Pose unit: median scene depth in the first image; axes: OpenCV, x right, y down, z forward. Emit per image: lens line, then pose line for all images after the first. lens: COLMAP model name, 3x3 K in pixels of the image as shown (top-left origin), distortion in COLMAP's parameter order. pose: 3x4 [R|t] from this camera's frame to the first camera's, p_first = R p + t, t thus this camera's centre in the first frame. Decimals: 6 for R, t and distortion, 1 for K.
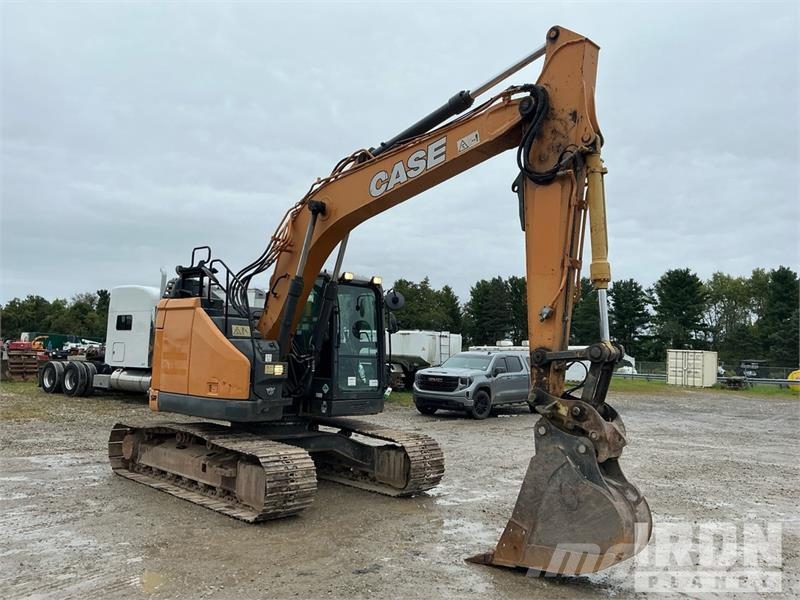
lens RADIAL K [[667.3, 0, 406.7], [0, 667.3, 296.5], [0, 0, 1]] dist [0.115169, -0.229525]
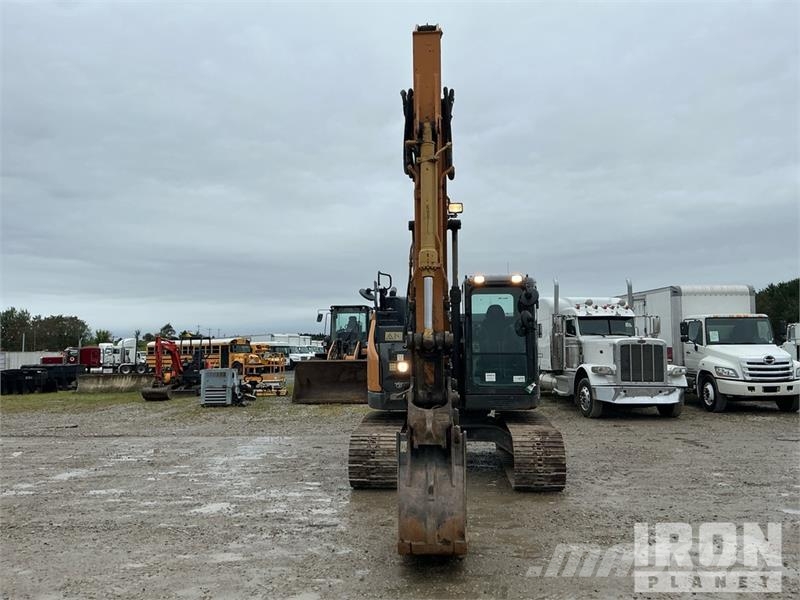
lens RADIAL K [[667.3, 0, 404.2], [0, 667.3, 300.9], [0, 0, 1]] dist [0.115169, -0.229525]
pose [[0.641604, -0.094081, -0.761245, 0.802542], [0.096517, 0.994463, -0.041557, 0.045012], [0.760940, -0.046810, 0.647132, 0.259149]]
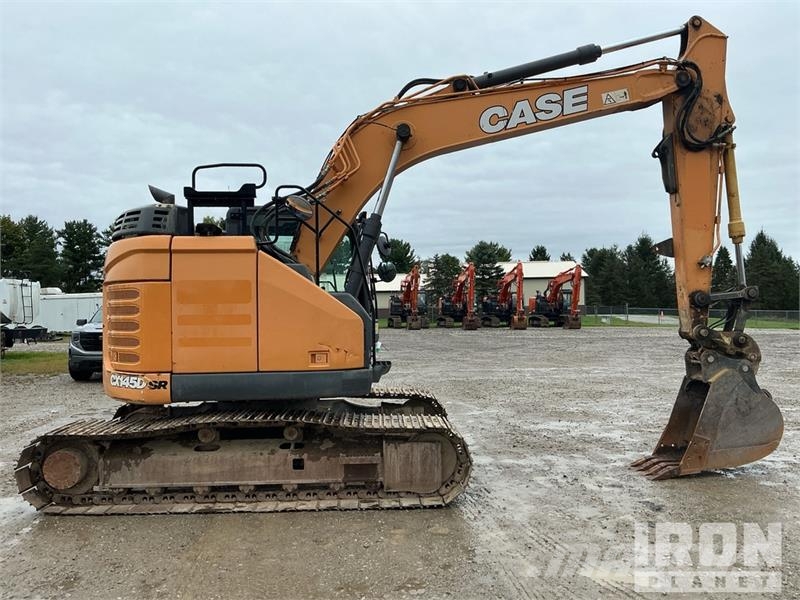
lens RADIAL K [[667.3, 0, 388.9], [0, 667.3, 301.6], [0, 0, 1]] dist [0.115169, -0.229525]
pose [[0.682531, -0.039760, 0.729774, -0.812997], [-0.027170, 0.996449, 0.079700, 0.010966], [-0.730351, -0.074226, 0.679027, 0.452597]]
